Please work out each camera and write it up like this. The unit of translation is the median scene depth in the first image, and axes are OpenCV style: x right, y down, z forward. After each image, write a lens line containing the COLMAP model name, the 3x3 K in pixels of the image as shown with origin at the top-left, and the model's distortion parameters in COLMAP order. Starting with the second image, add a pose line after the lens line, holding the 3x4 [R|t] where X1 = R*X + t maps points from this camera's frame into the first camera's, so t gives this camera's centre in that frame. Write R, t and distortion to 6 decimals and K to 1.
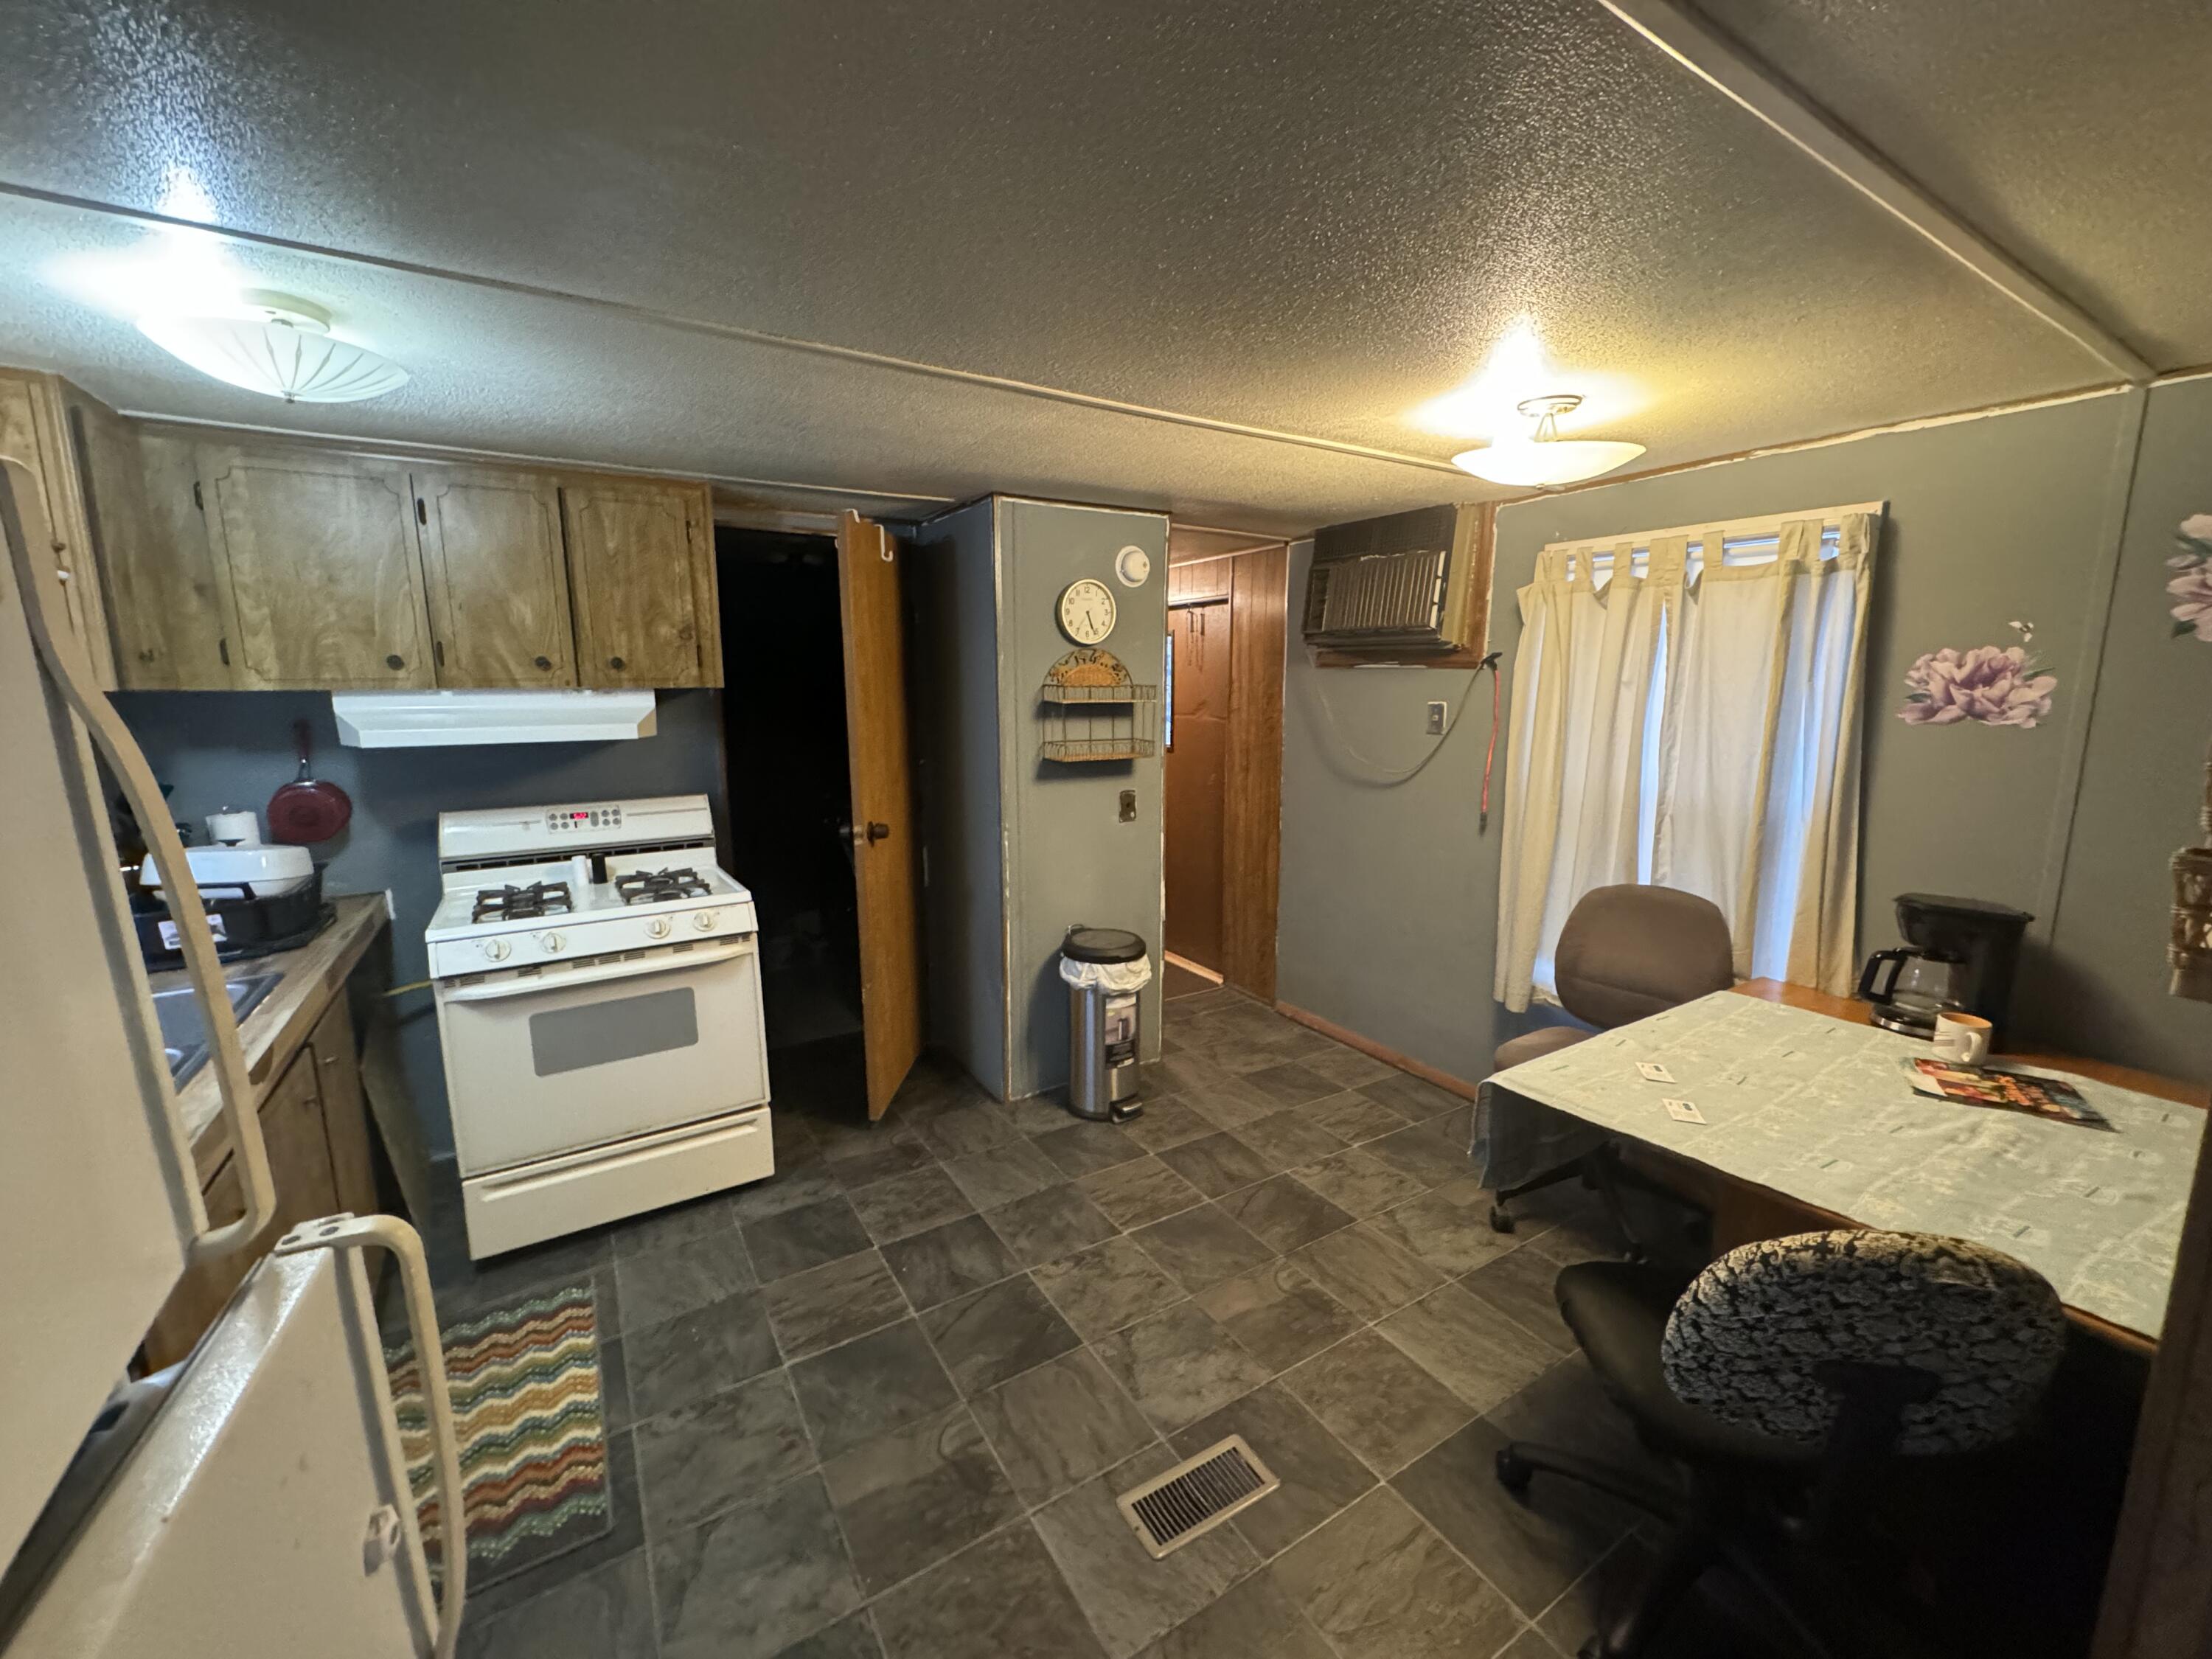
lens RADIAL K [[885.9, 0, 1104.9], [0, 885.9, 826.8], [0, 0, 1]] dist [-0.000231, -0.000369]
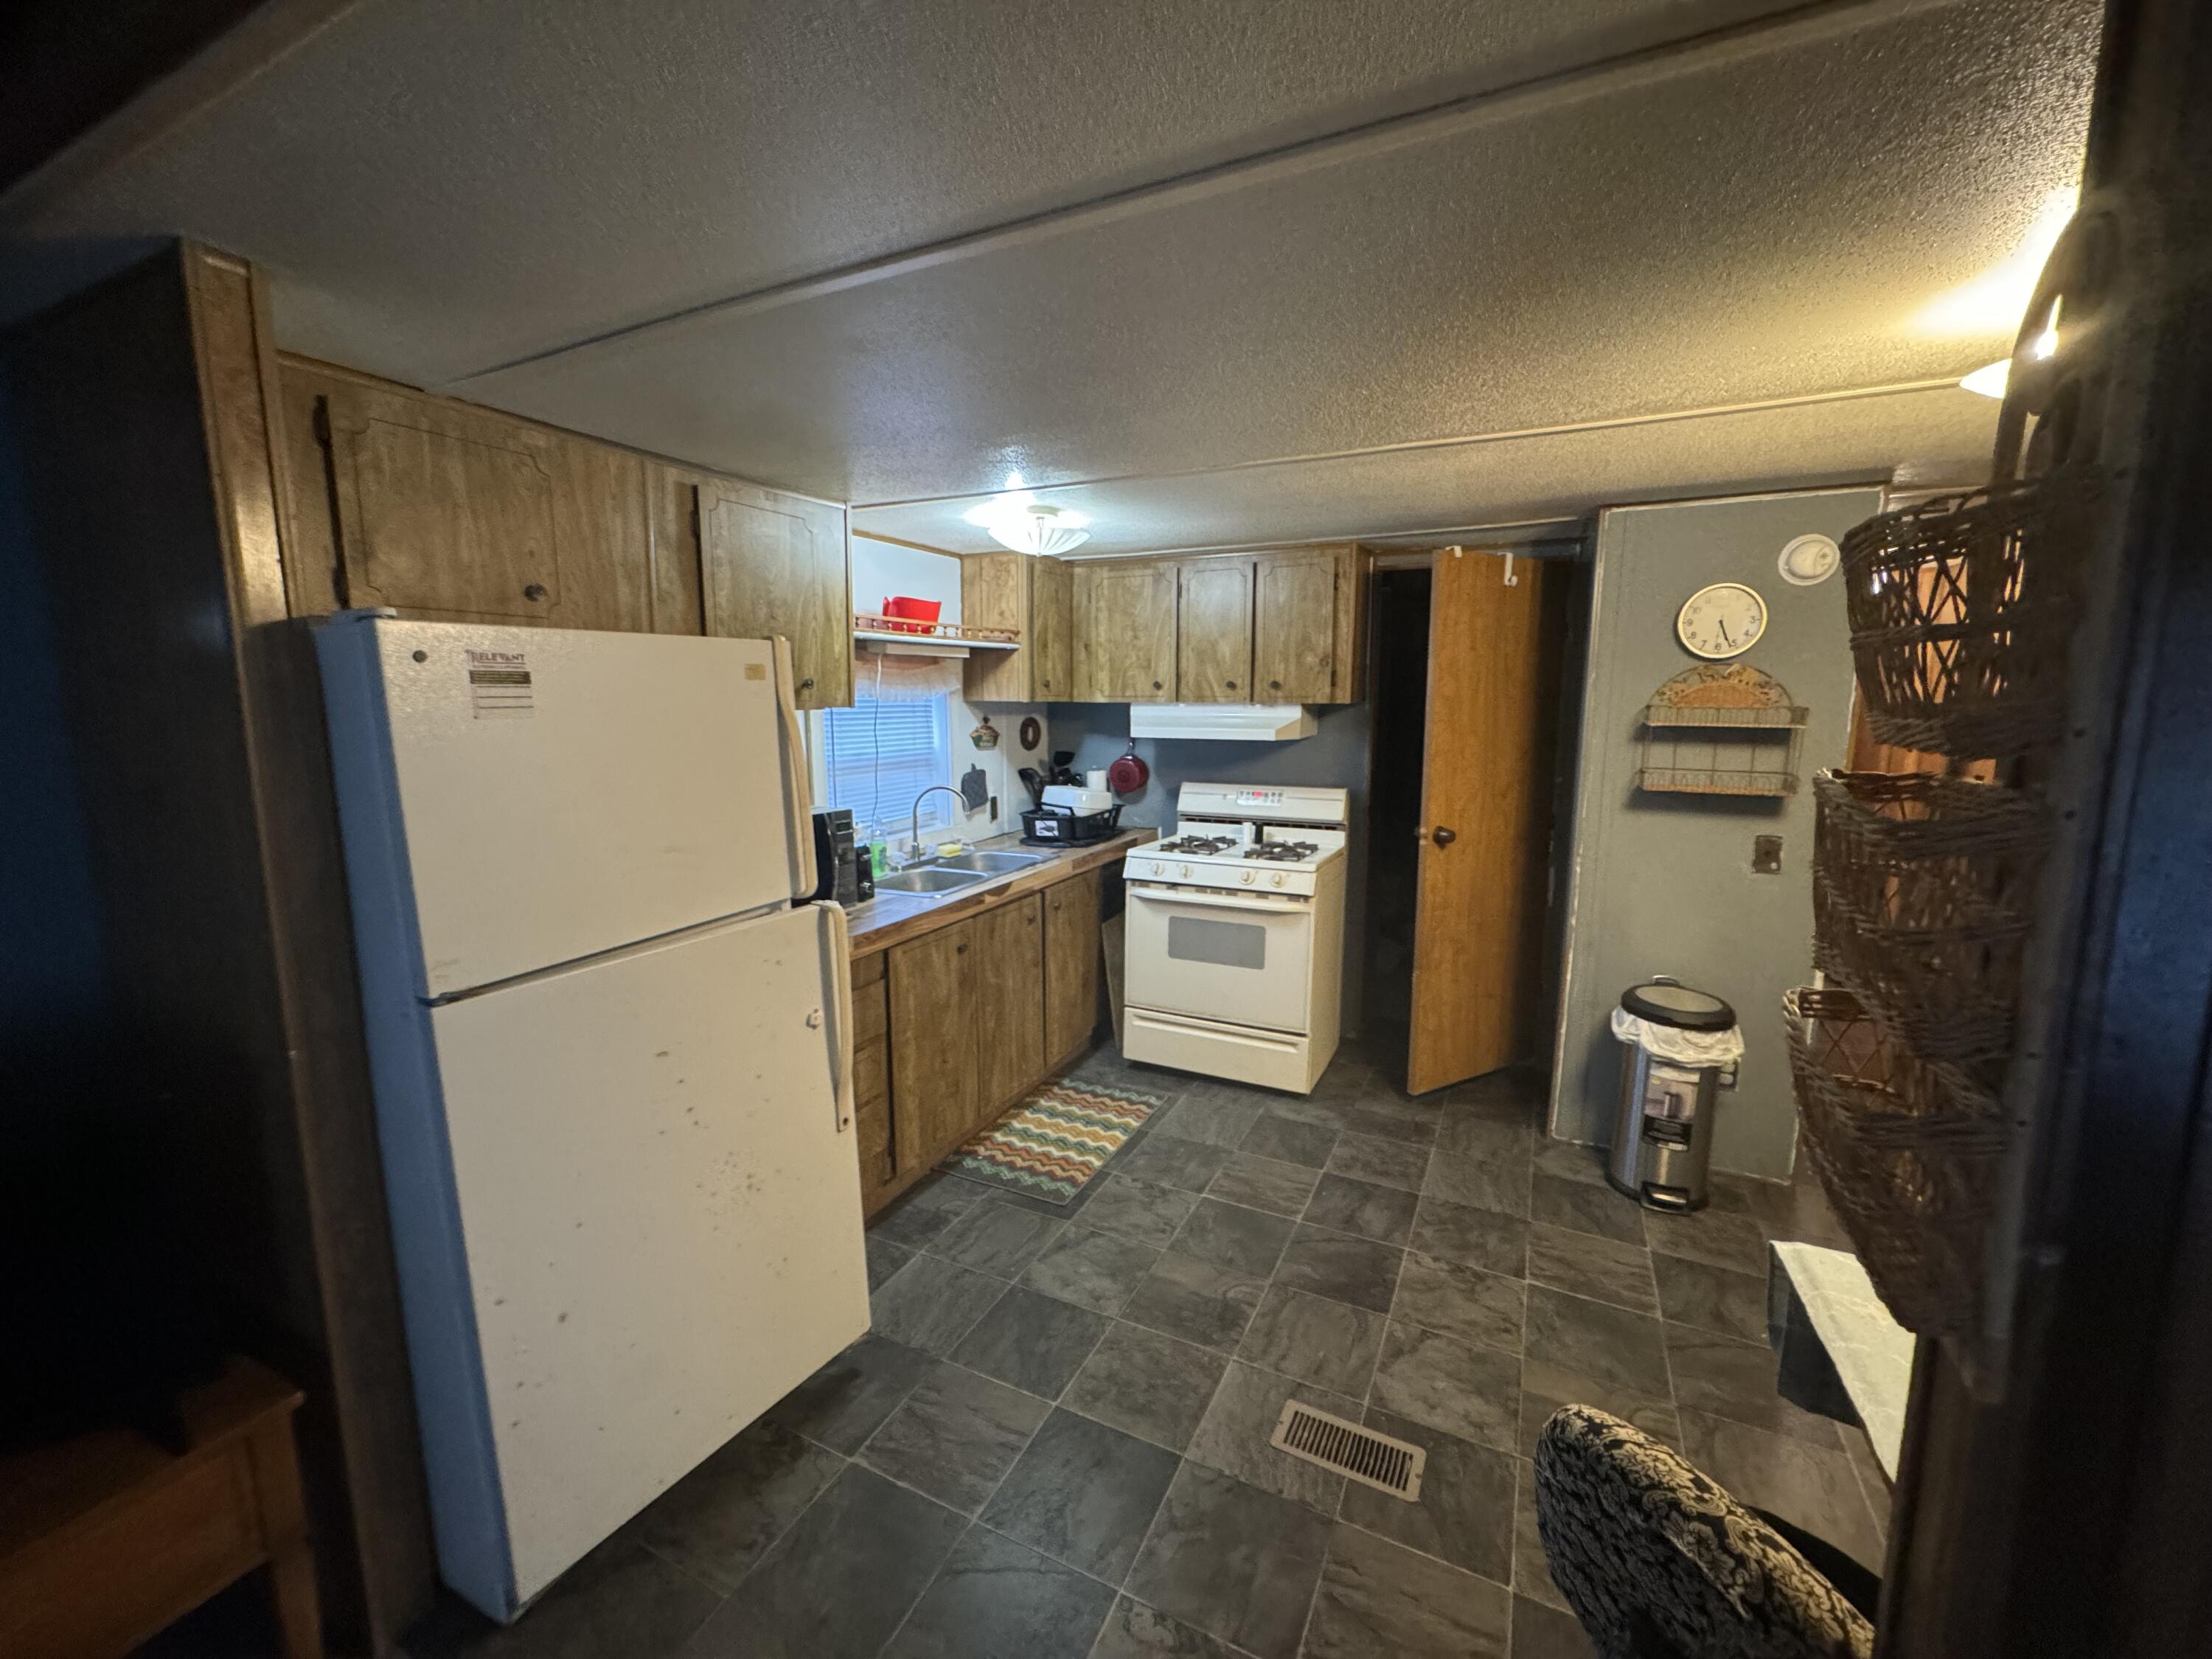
lens RADIAL K [[885.9, 0, 1104.9], [0, 885.9, 826.8], [0, 0, 1]] dist [-0.000231, -0.000369]
pose [[0.524447, 0.130101, -0.841445, 0.494066], [-0.140453, 0.987937, 0.065211, -0.020443], [0.839779, 0.083984, 0.536394, 0.064854]]
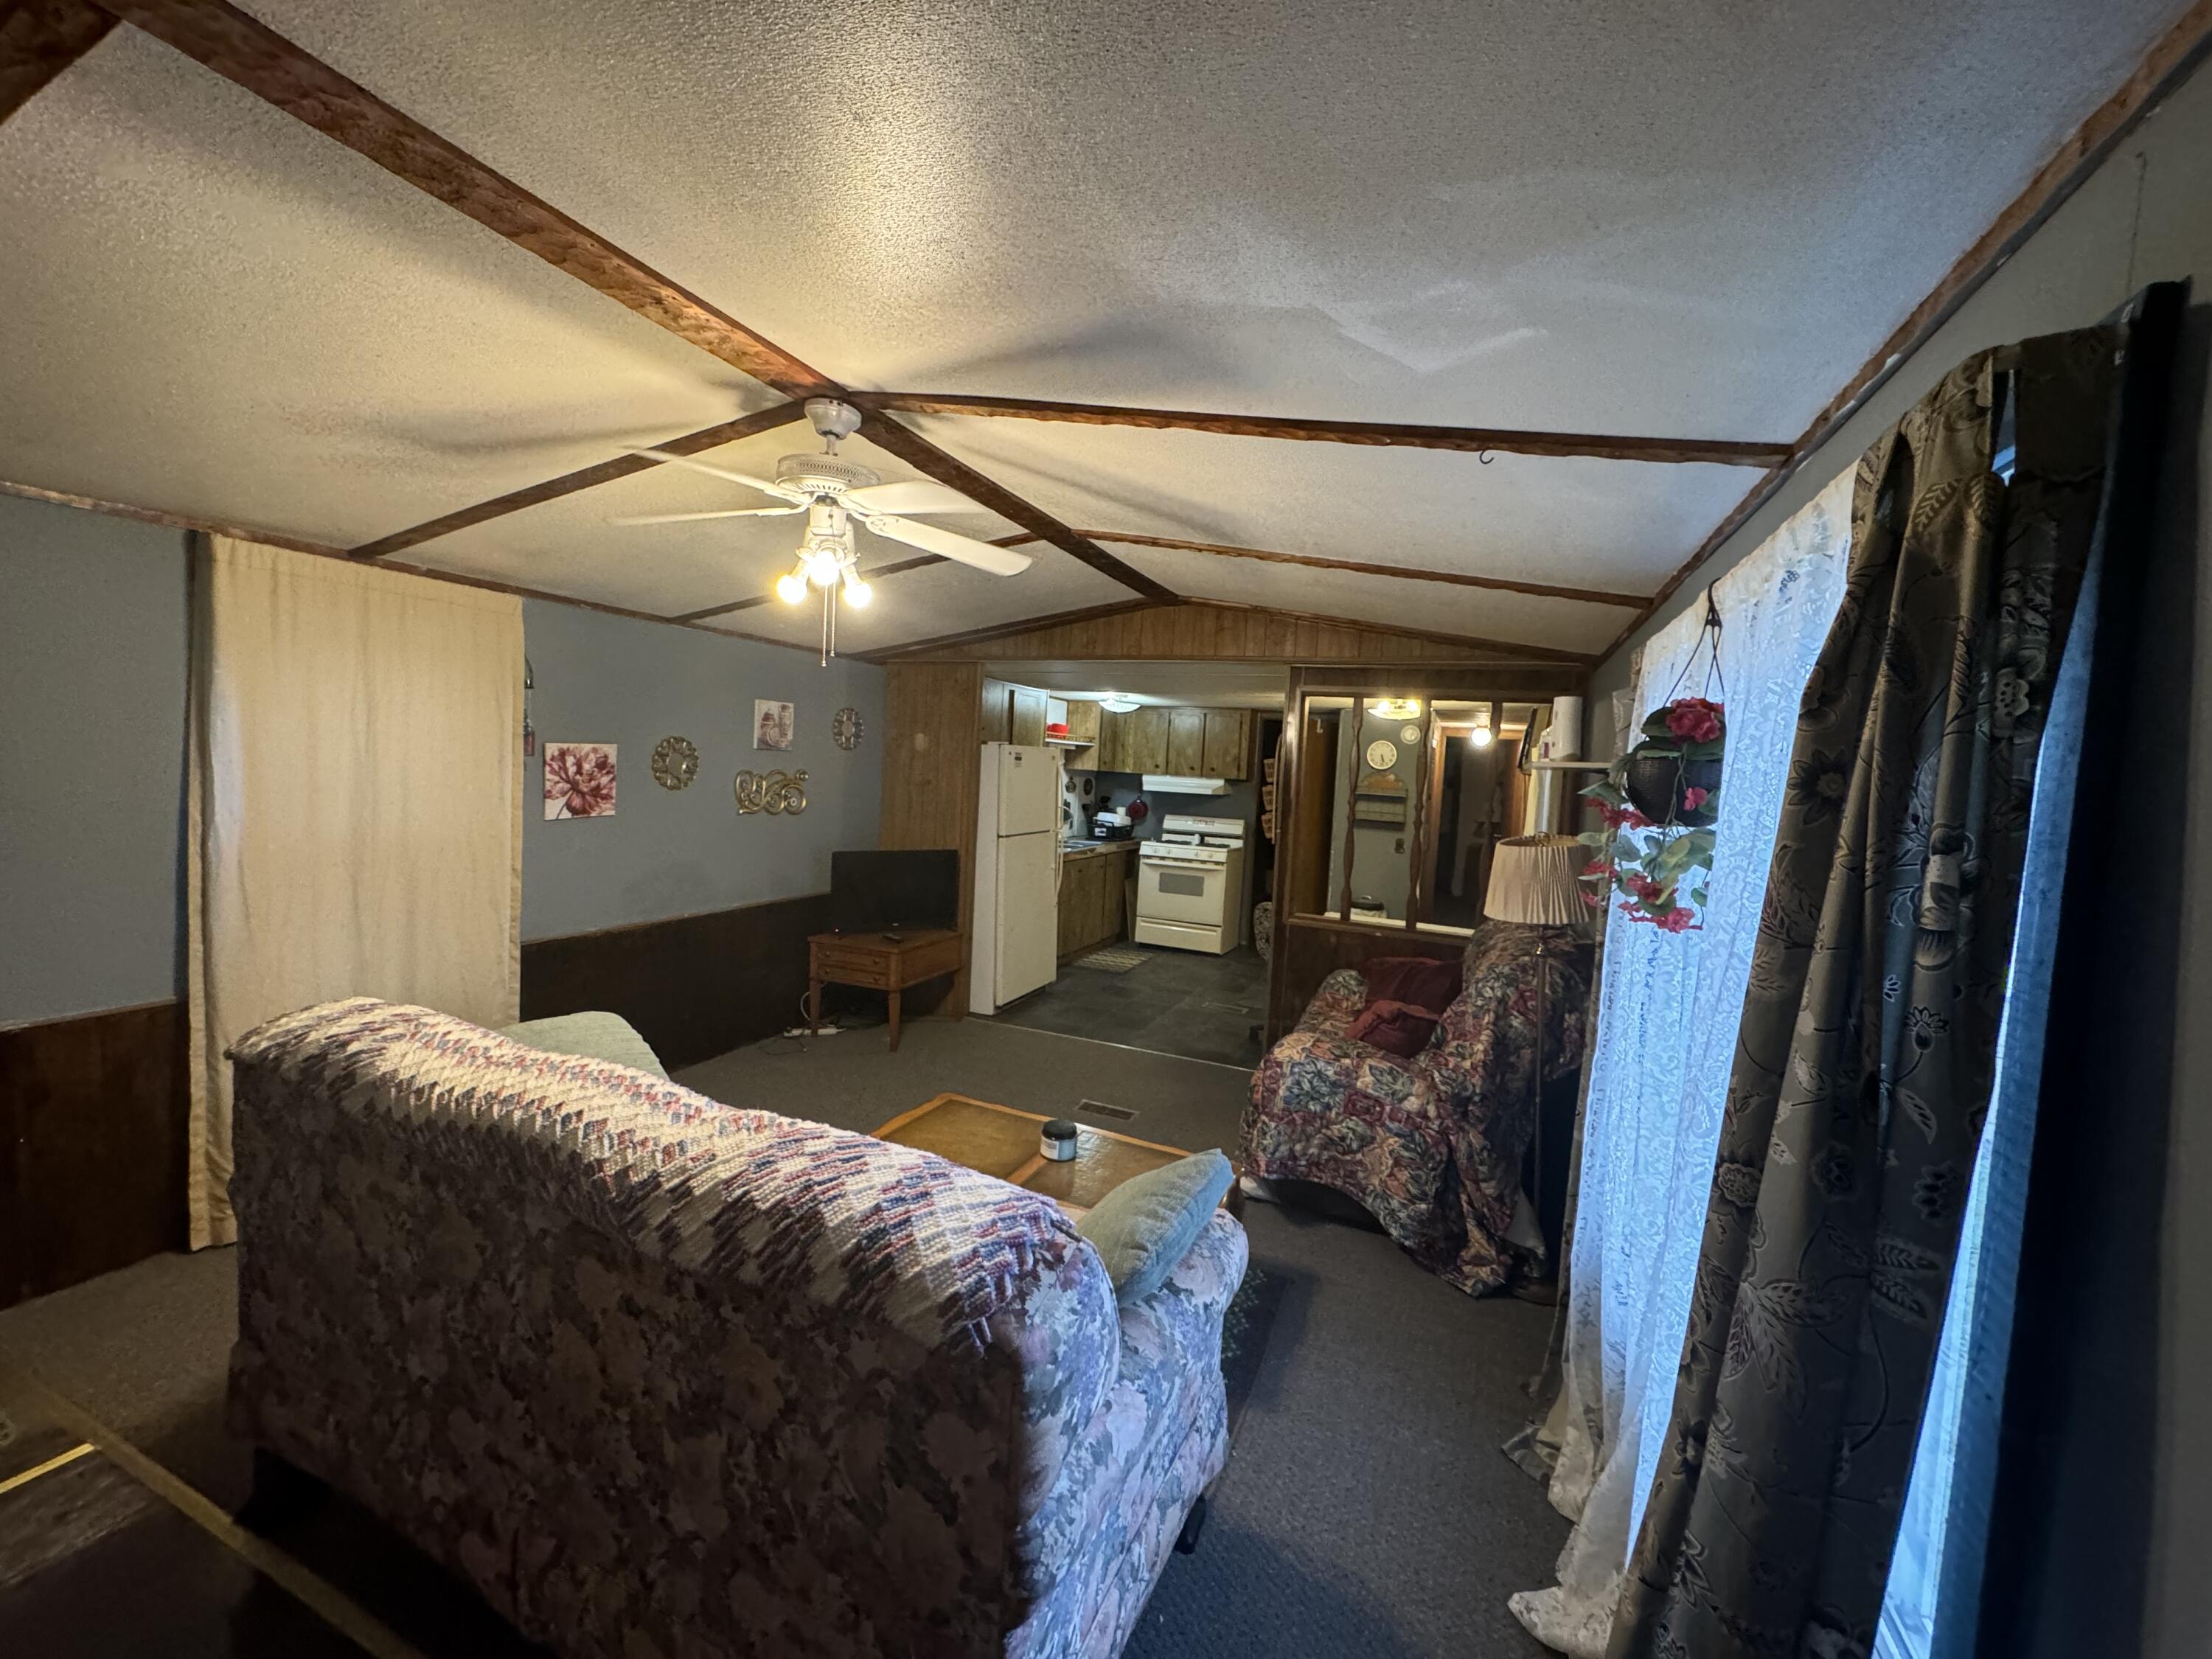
lens RADIAL K [[885.9, 0, 1104.9], [0, 885.9, 826.8], [0, 0, 1]] dist [-0.000231, -0.000369]
pose [[0.574621, 0.091722, -0.813263, 1.688244], [-0.187574, 0.982009, -0.021779, 0.138707], [0.796634, 0.165061, 0.581488, -0.989202]]
